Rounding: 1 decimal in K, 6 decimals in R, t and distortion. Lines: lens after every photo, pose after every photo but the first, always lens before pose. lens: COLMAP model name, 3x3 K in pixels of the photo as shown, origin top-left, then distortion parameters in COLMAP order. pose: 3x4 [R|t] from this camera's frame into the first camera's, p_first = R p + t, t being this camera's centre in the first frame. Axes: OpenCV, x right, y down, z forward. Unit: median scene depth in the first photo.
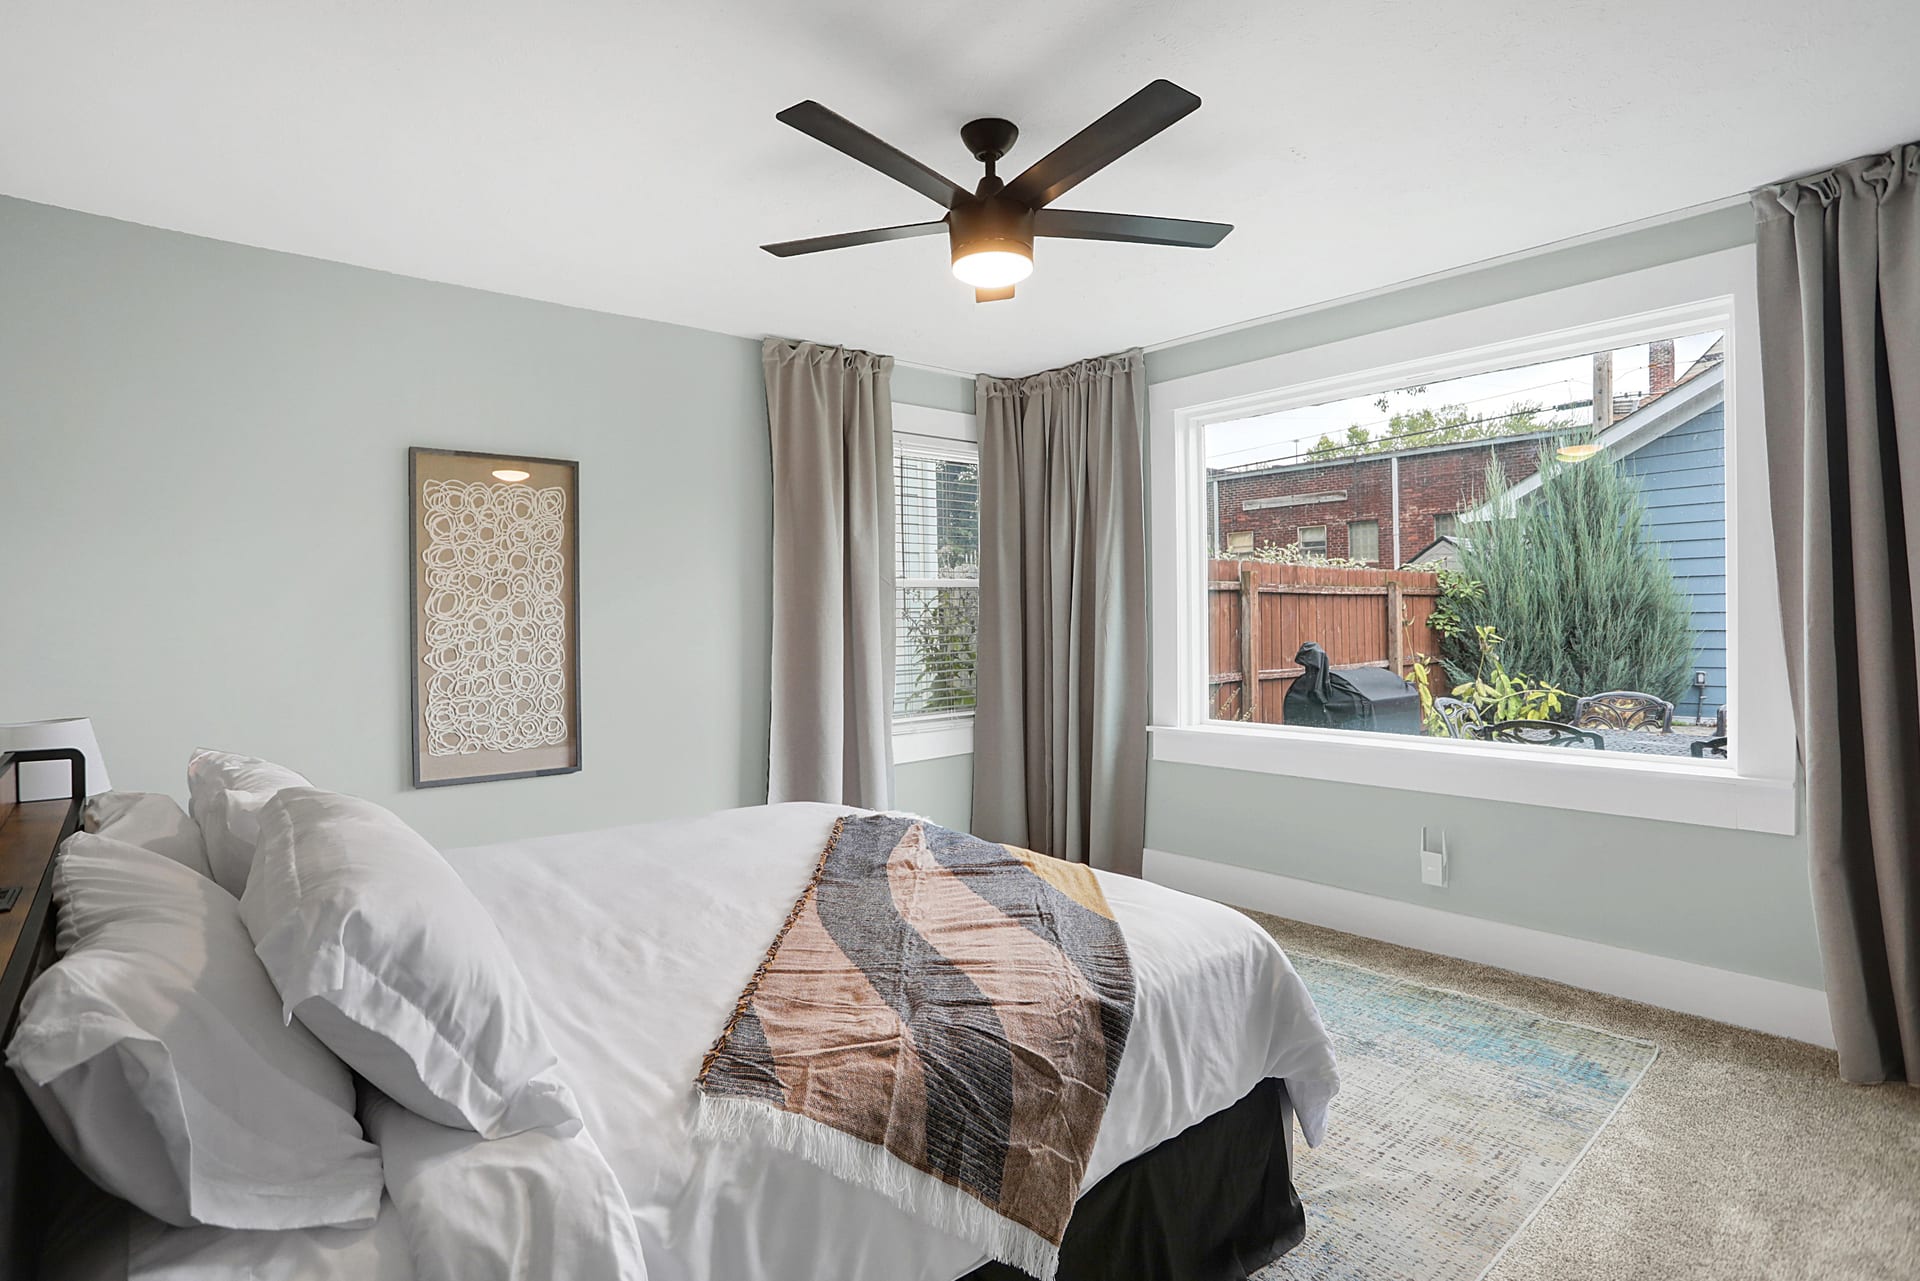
lens RADIAL K [[957.4, 0, 962.9], [0, 957.4, 620.6], [0, 0, 1]] dist [-0.052603, 0.017087]
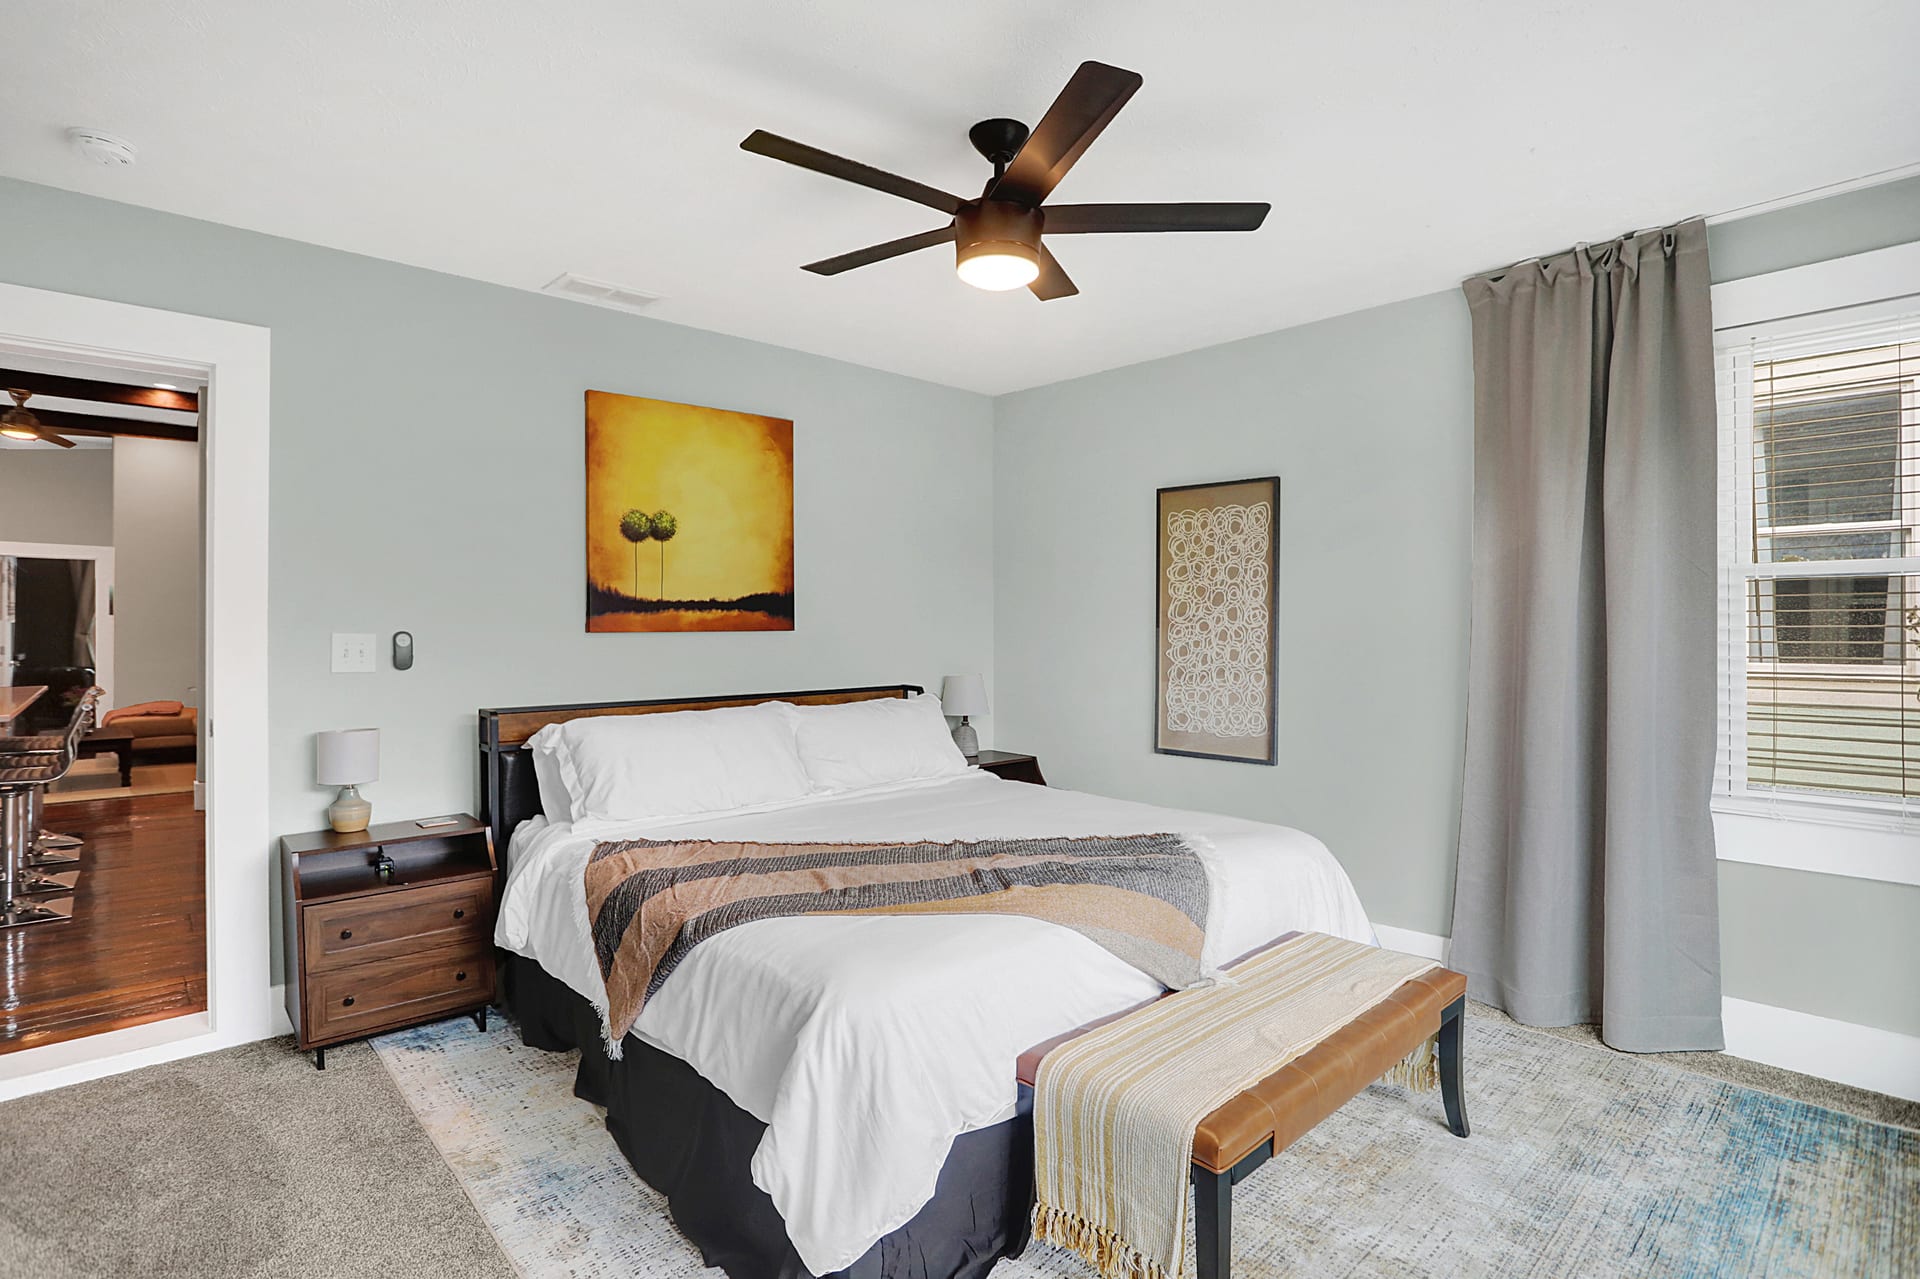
lens RADIAL K [[957.4, 0, 964.8], [0, 957.4, 636.2], [0, 0, 1]] dist [-0.052603, 0.017087]
pose [[0.055599, 0.020909, -0.998234, 0.675513], [-0.012061, 0.999722, 0.020268, -0.004853], [0.998380, 0.010913, 0.055835, 0.620841]]
